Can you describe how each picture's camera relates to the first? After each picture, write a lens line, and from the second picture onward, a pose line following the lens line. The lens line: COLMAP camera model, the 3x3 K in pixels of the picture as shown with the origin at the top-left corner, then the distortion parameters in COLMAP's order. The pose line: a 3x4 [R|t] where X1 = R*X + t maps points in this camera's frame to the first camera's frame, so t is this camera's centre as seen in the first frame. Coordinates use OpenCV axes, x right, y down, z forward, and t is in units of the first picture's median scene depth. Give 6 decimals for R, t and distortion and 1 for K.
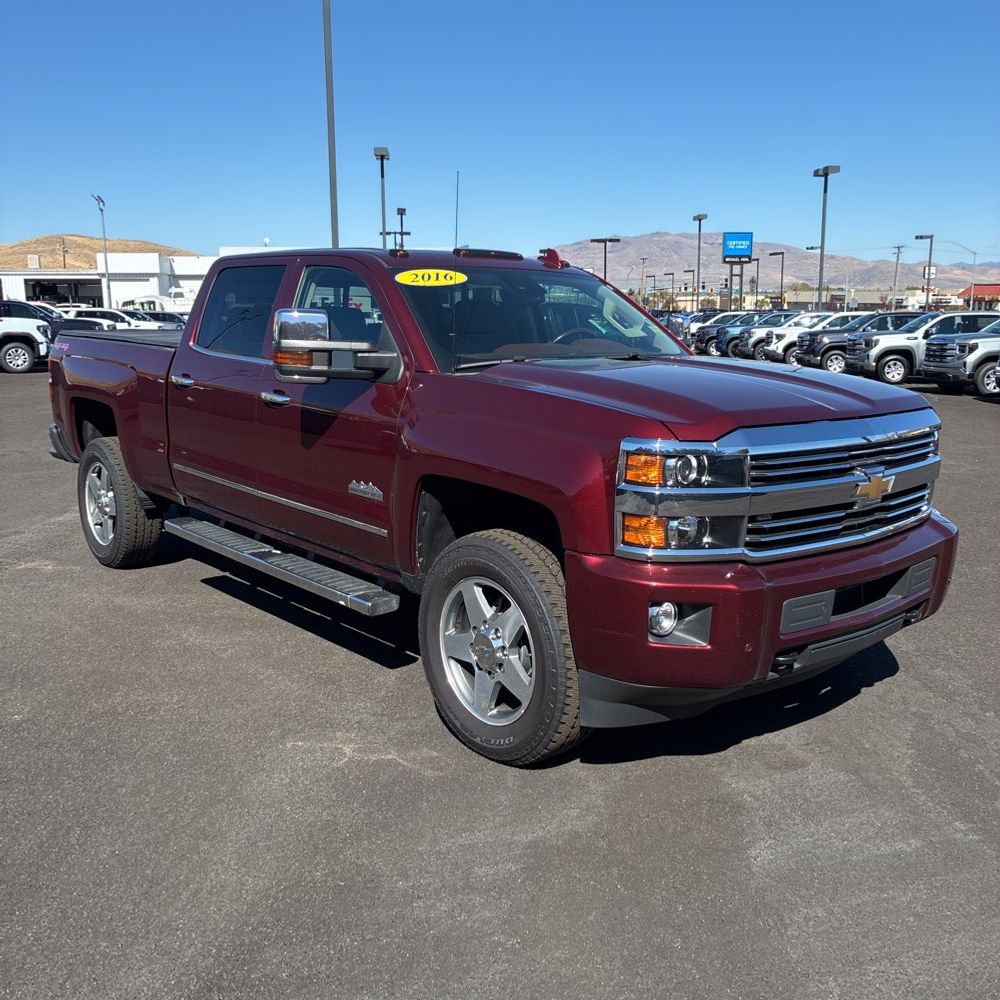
lens RADIAL K [[1016.5, 0, 512.9], [0, 1016.5, 492.6], [0, 0, 1]] dist [0.022586, 0.000000]
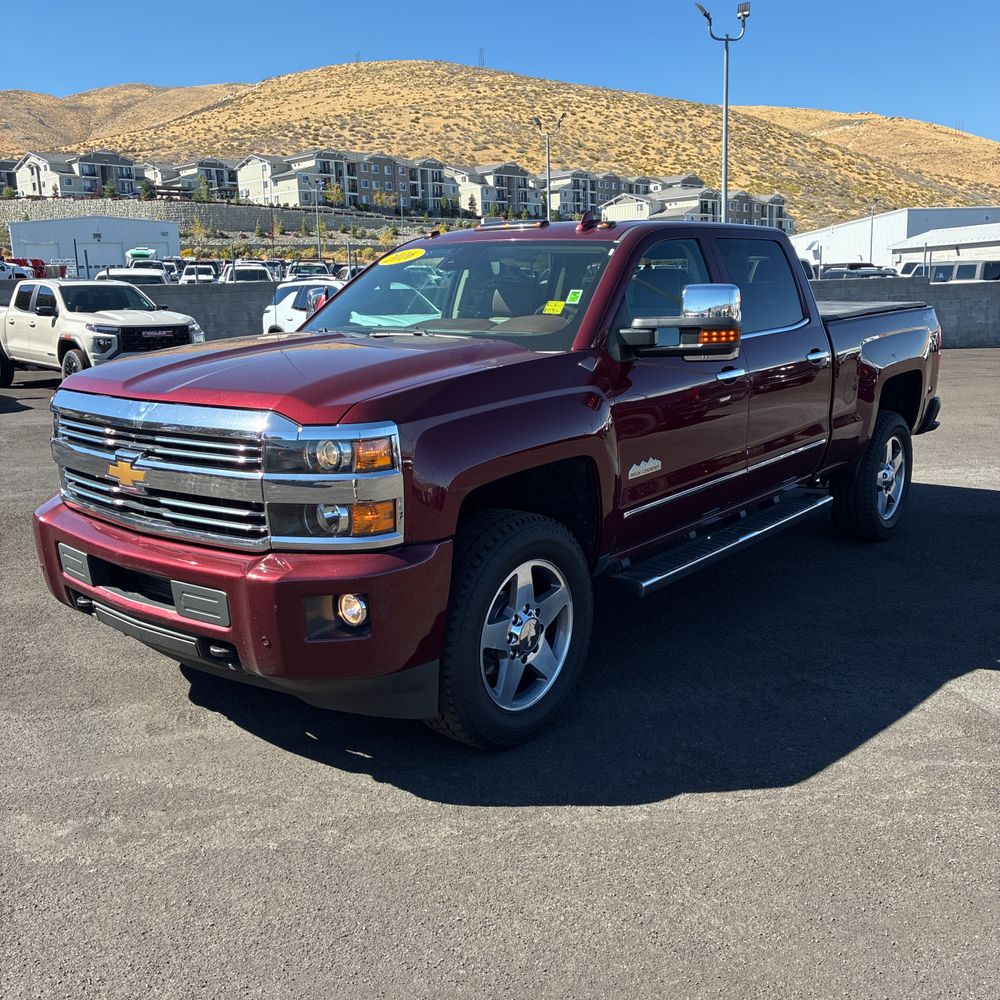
lens RADIAL K [[1016.5, 0, 475.2], [0, 1016.5, 492.6], [0, 0, 1]] dist [0.022586, 0.000000]
pose [[0.149555, 0.185796, -0.971140, 1.075078], [-0.154171, 0.974555, 0.162707, -0.155220], [0.976660, 0.125388, 0.174394, 0.926547]]
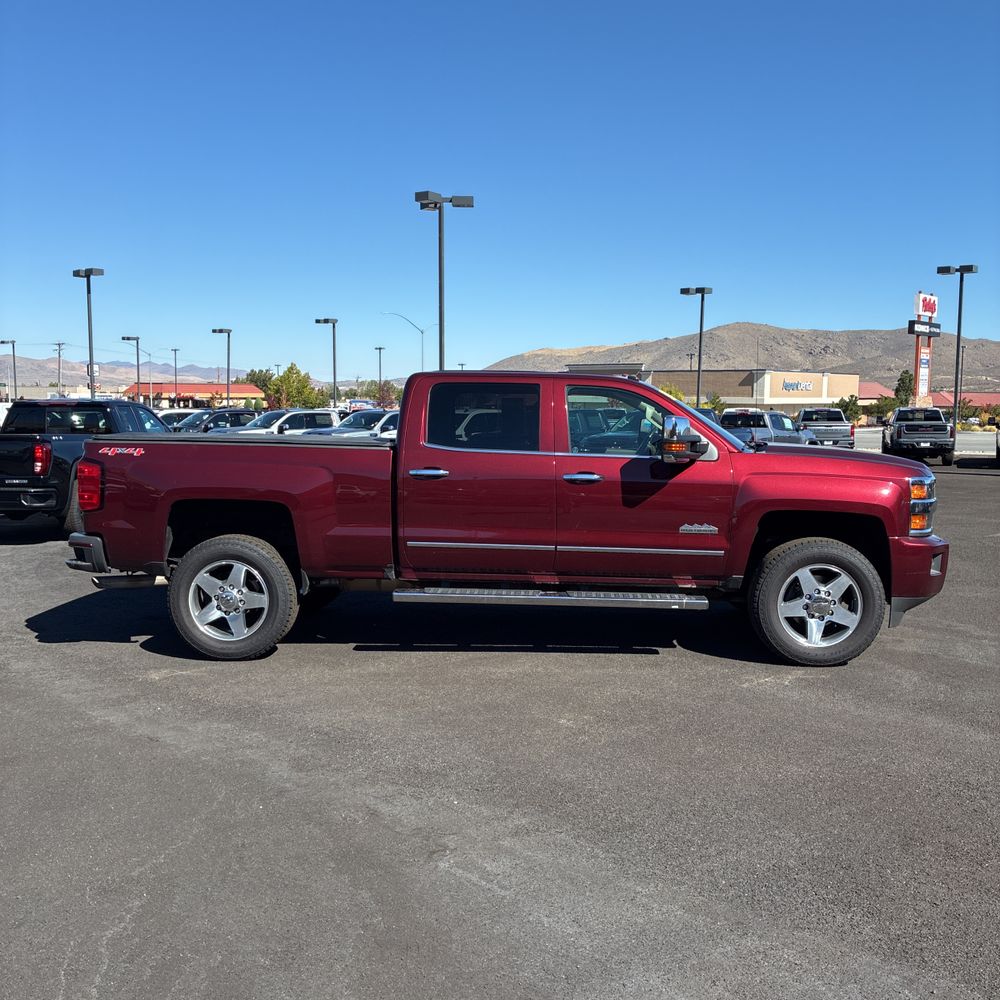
lens RADIAL K [[1016.5, 0, 515.6], [0, 1016.5, 503.1], [0, 0, 1]] dist [0.022586, 0.000000]
pose [[0.695764, -0.065307, 0.715295, -1.374453], [0.123819, 0.991855, -0.029881, -0.028852], [-0.707517, 0.109357, 0.698183, 0.095909]]
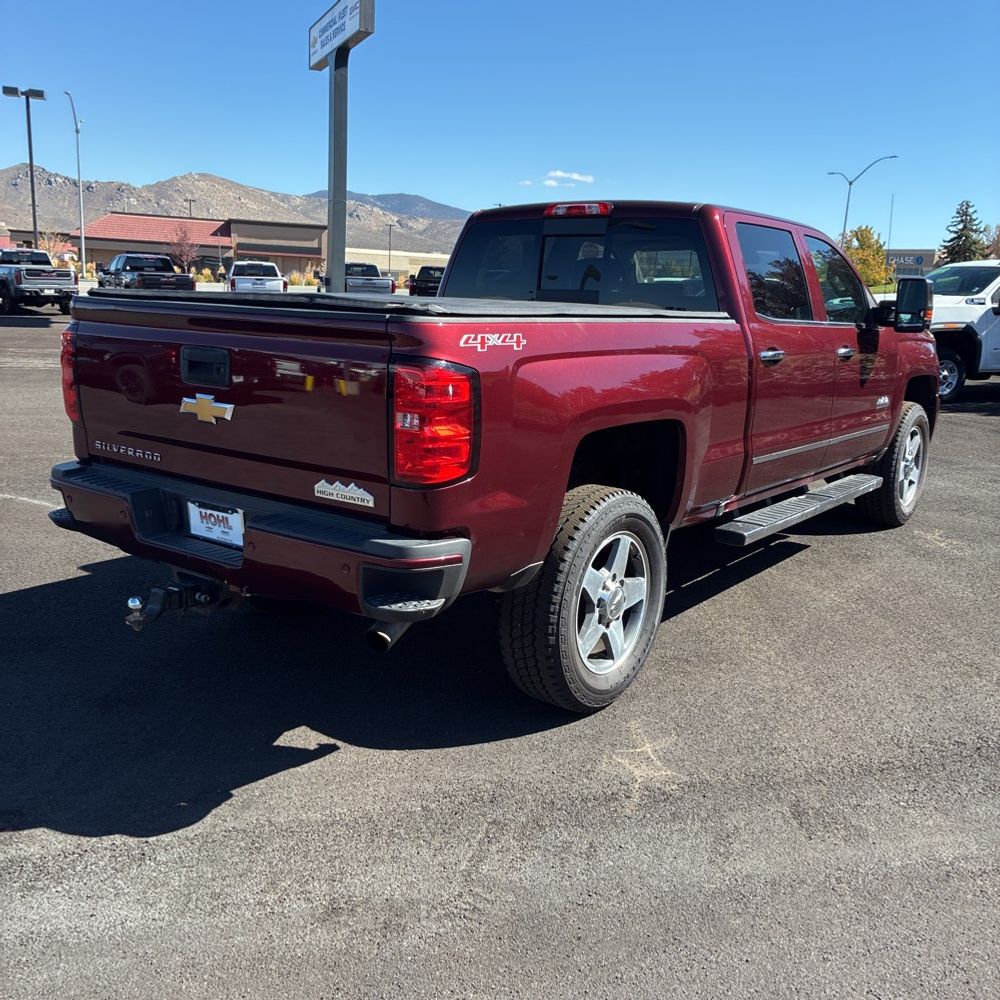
lens RADIAL K [[1016.5, 0, 519.0], [0, 1016.5, 495.6], [0, 0, 1]] dist [0.022586, 0.000000]
pose [[-0.219129, -0.215803, 0.951531, -1.365412], [0.134038, 0.959329, 0.248439, -0.289846], [-0.966445, 0.181982, -0.181291, 1.687979]]
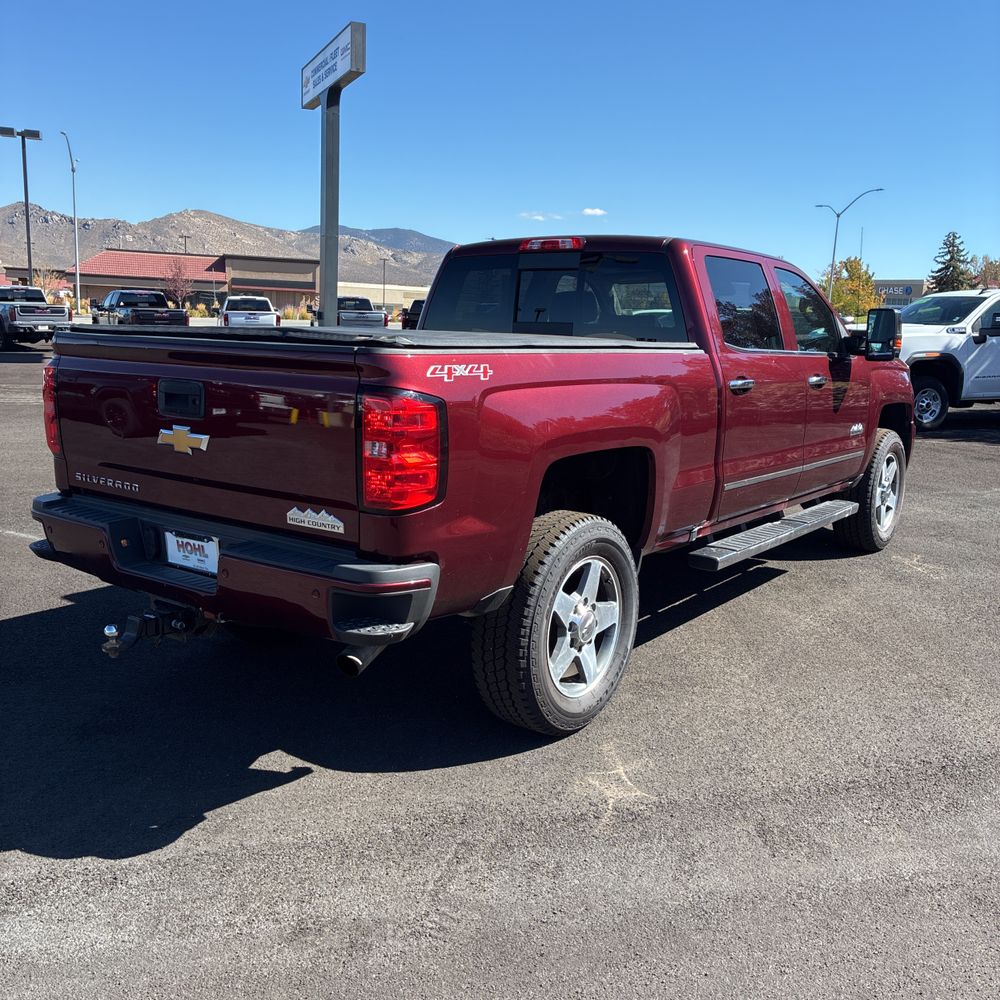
lens RADIAL K [[1016.5, 0, 520.5], [0, 1016.5, 492.5], [0, 0, 1]] dist [0.022586, 0.000000]
pose [[-0.226266, -0.181582, 0.956991, -1.388447], [0.140877, 0.966041, 0.216607, -0.287895], [-0.963824, 0.183829, -0.193001, 1.672784]]
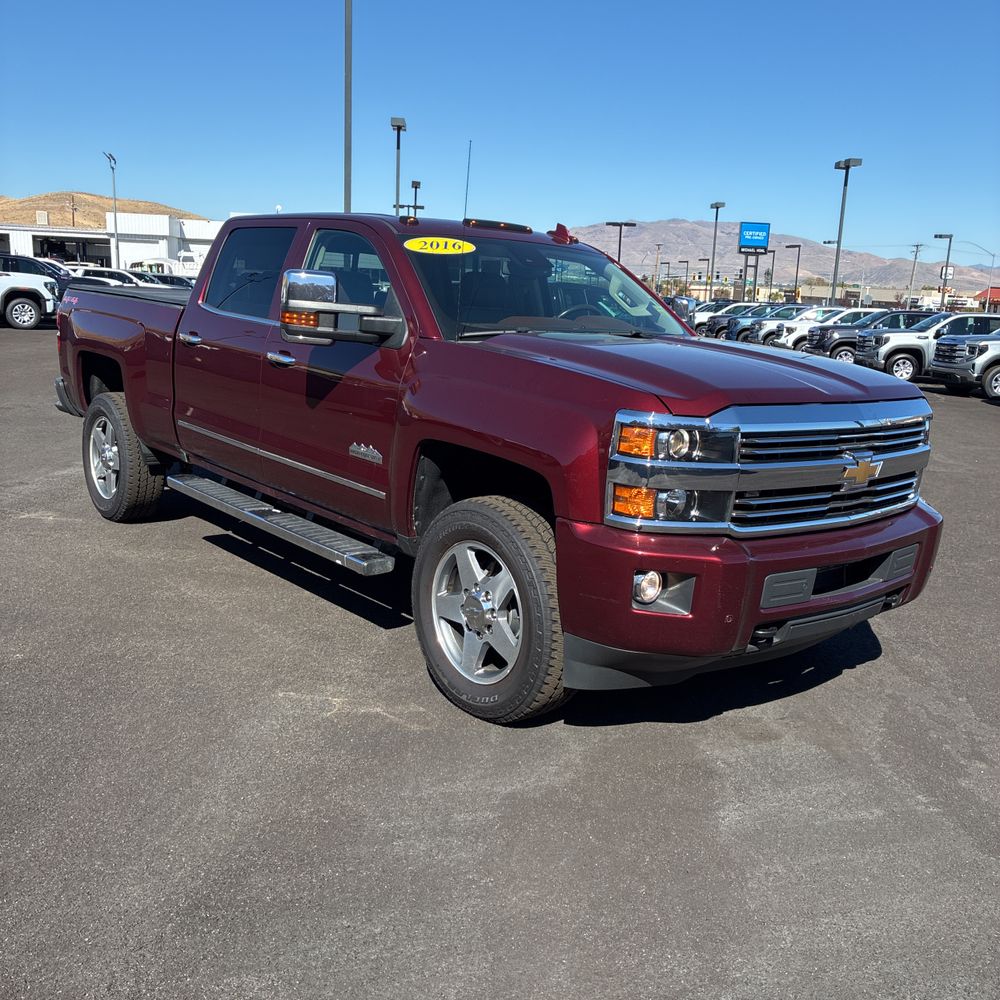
lens RADIAL K [[1016.5, 0, 514.8], [0, 1016.5, 519.5], [0, 0, 1]] dist [0.022586, 0.000000]
pose [[0.998845, 0.048040, 0.001323, 0.005849], [-0.048053, 0.997909, 0.043224, 0.012551], [0.000757, -0.043237, 0.999065, -0.020214]]
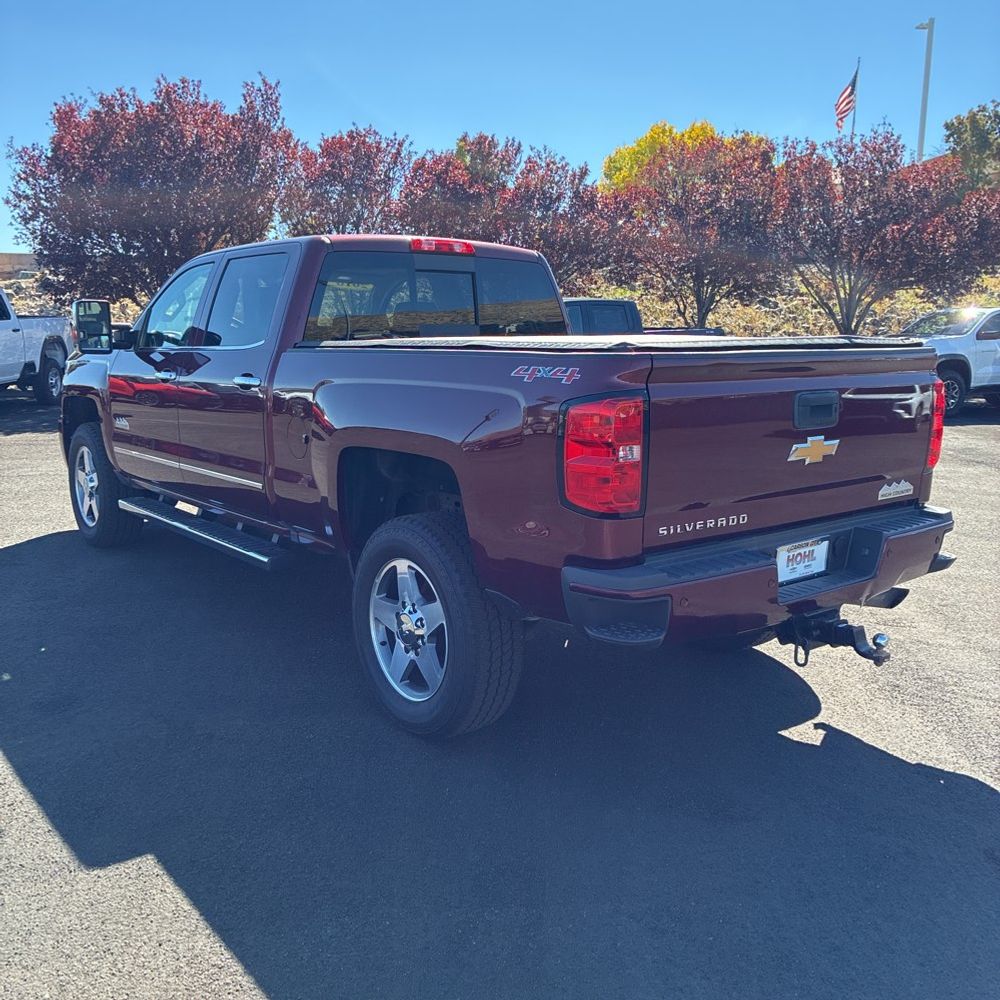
lens RADIAL K [[1016.5, 0, 512.2], [0, 1016.5, 487.1], [0, 0, 1]] dist [0.022586, 0.000000]
pose [[-0.998888, -0.025765, 0.039486, -0.387700], [-0.011586, 0.945942, 0.324129, -0.418592], [-0.045702, 0.323311, -0.945188, 2.518964]]
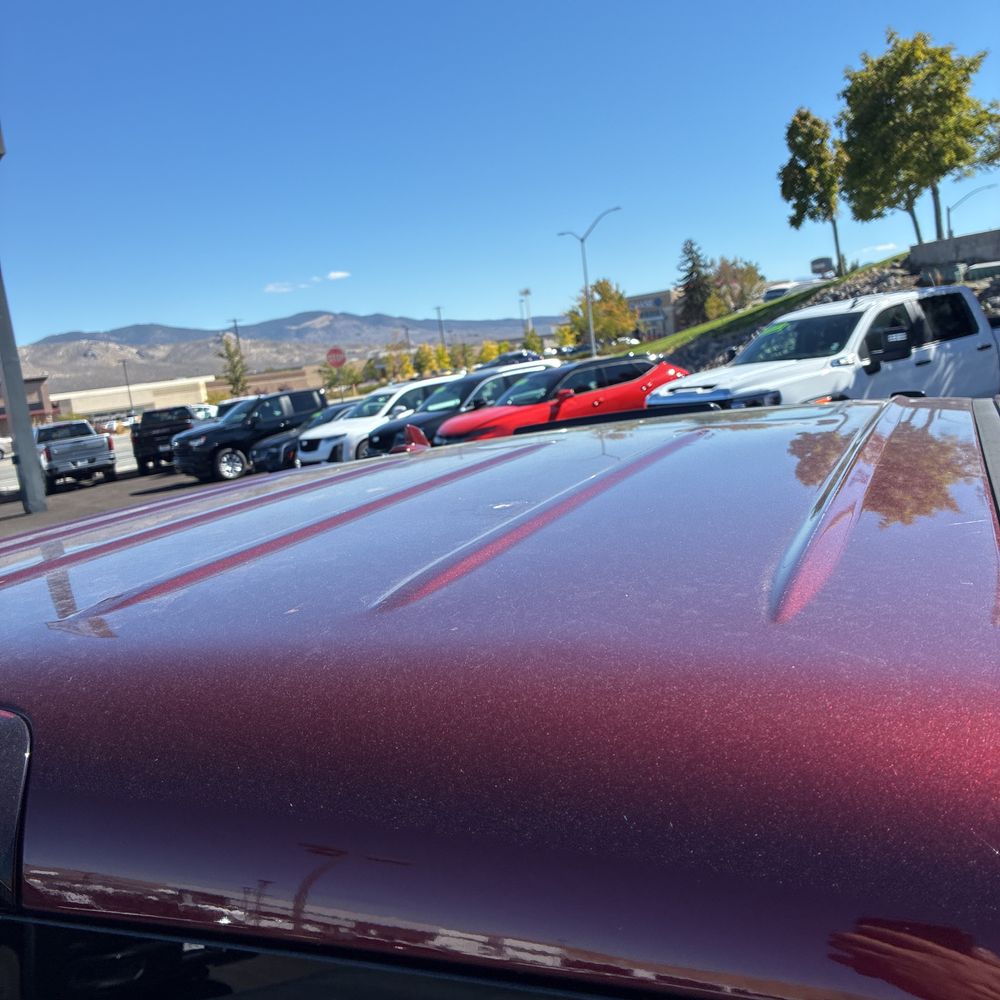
lens RADIAL K [[1016.5, 0, 494.7], [0, 1016.5, 507.7], [0, 0, 1]] dist [0.022586, 0.000000]
pose [[-0.415470, -0.080372, 0.906049, -0.403363], [0.298324, 0.928953, 0.219201, -0.337557], [-0.859294, 0.361368, -0.361976, 1.325521]]
